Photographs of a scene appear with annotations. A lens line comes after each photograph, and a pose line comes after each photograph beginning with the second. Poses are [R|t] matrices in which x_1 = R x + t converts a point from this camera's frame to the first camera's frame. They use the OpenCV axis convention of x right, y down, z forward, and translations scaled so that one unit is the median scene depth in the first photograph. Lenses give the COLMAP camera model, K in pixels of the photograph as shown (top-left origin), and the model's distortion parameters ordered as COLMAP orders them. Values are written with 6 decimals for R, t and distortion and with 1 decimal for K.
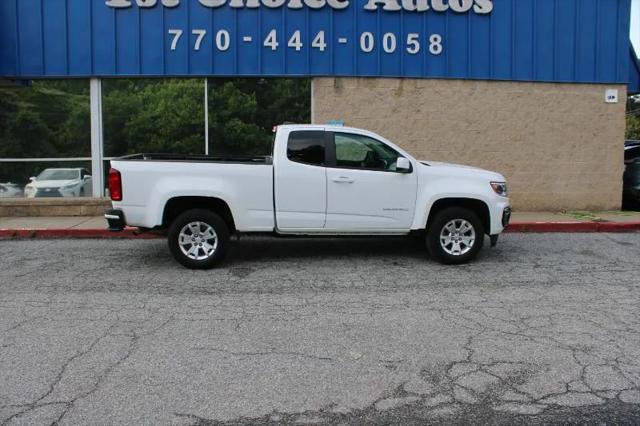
lens RADIAL K [[526.5, 0, 312.2], [0, 526.5, 212.6], [0, 0, 1]] dist [-0.163600, 0.141018]
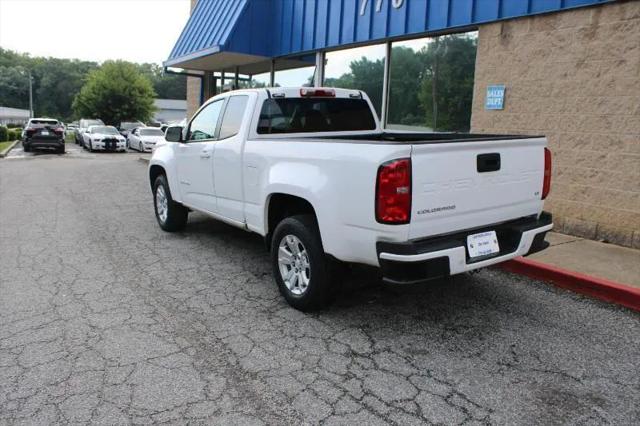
lens RADIAL K [[525.9, 0, 312.2], [0, 525.9, 212.3], [0, 0, 1]] dist [-0.166058, 0.145623]
pose [[0.481280, 0.164130, -0.861064, 0.552059], [-0.130769, 0.984765, 0.114617, -0.056081], [0.866758, 0.057438, 0.495411, 0.468602]]
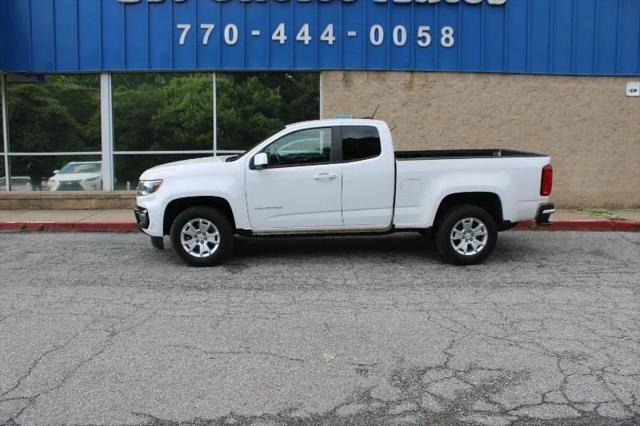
lens RADIAL K [[525.9, 0, 312.2], [0, 525.9, 212.3], [0, 0, 1]] dist [-0.166058, 0.145623]
pose [[0.998532, 0.008855, -0.053433, 0.039307], [-0.008267, 0.999903, 0.011224, -0.002809], [0.053527, -0.010766, 0.998508, 0.011694]]
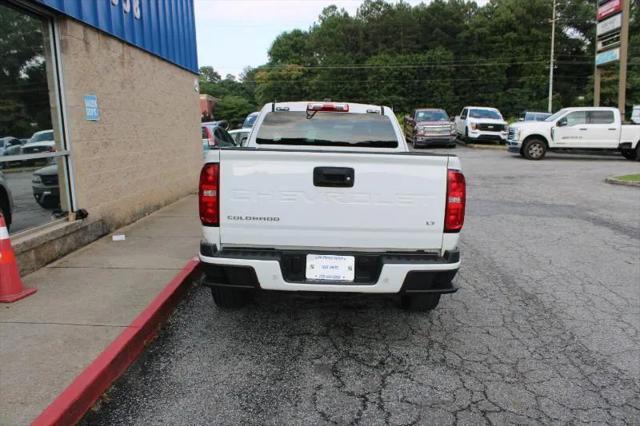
lens RADIAL K [[525.9, 0, 312.2], [0, 525.9, 212.3], [0, 0, 1]] dist [-0.166058, 0.145623]
pose [[0.088529, -0.153723, 0.984140, -0.583743], [0.129982, 0.981354, 0.141595, -0.087827], [-0.987556, 0.115385, 0.106860, 0.693538]]
